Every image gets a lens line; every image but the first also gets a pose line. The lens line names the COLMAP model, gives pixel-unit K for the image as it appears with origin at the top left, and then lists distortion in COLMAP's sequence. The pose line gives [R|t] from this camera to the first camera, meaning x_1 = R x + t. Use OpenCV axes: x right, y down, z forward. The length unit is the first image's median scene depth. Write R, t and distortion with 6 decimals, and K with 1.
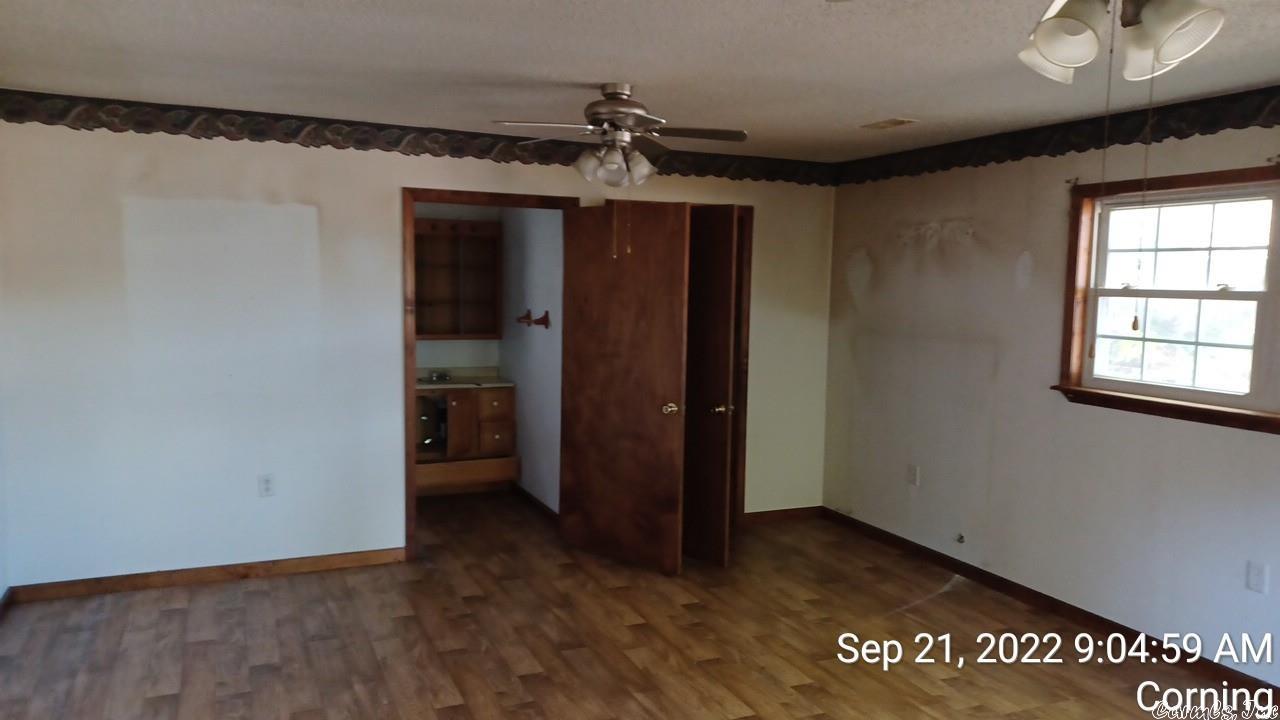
lens RADIAL K [[930.1, 0, 637.9], [0, 930.1, 356.9], [0, 0, 1]] dist [0.062176, 0.002514]
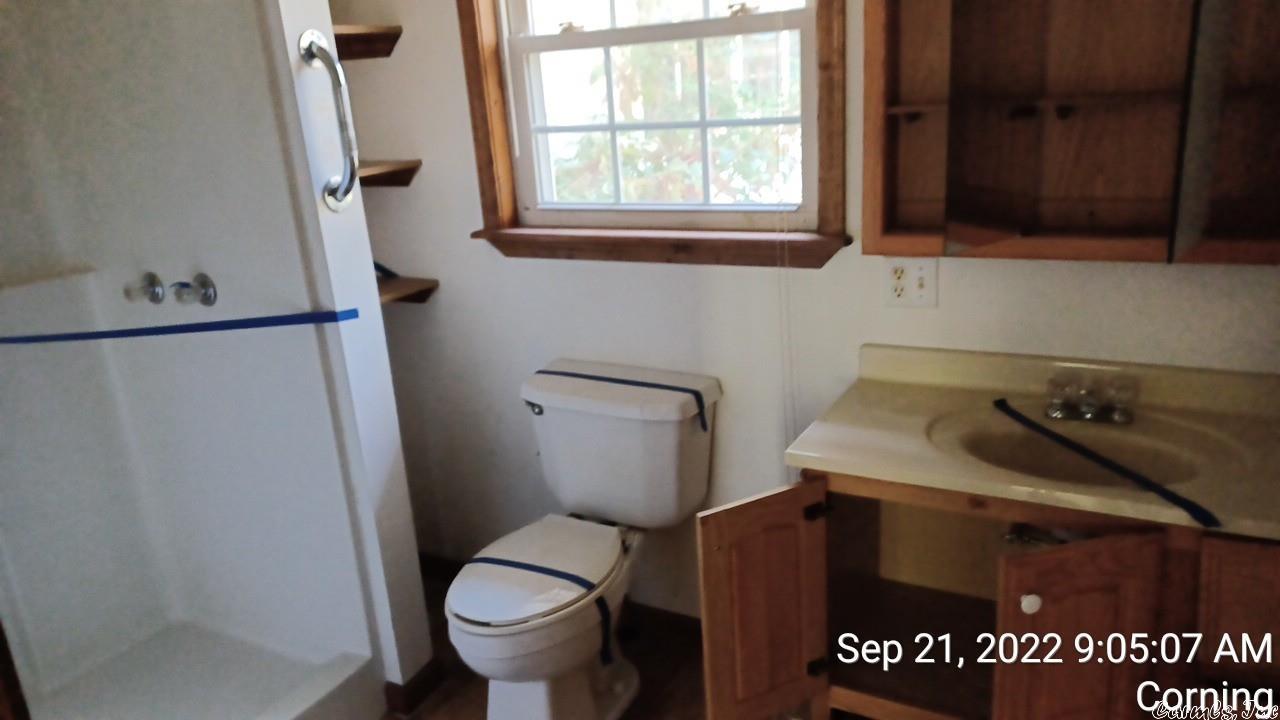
lens RADIAL K [[930.1, 0, 635.6], [0, 930.1, 361.2], [0, 0, 1]] dist [0.062176, 0.002514]
pose [[0.795252, -0.248415, 0.553050, 0.201524], [0.135400, 0.961935, 0.237378, -0.014263], [-0.590966, -0.113893, 0.798616, 0.516975]]
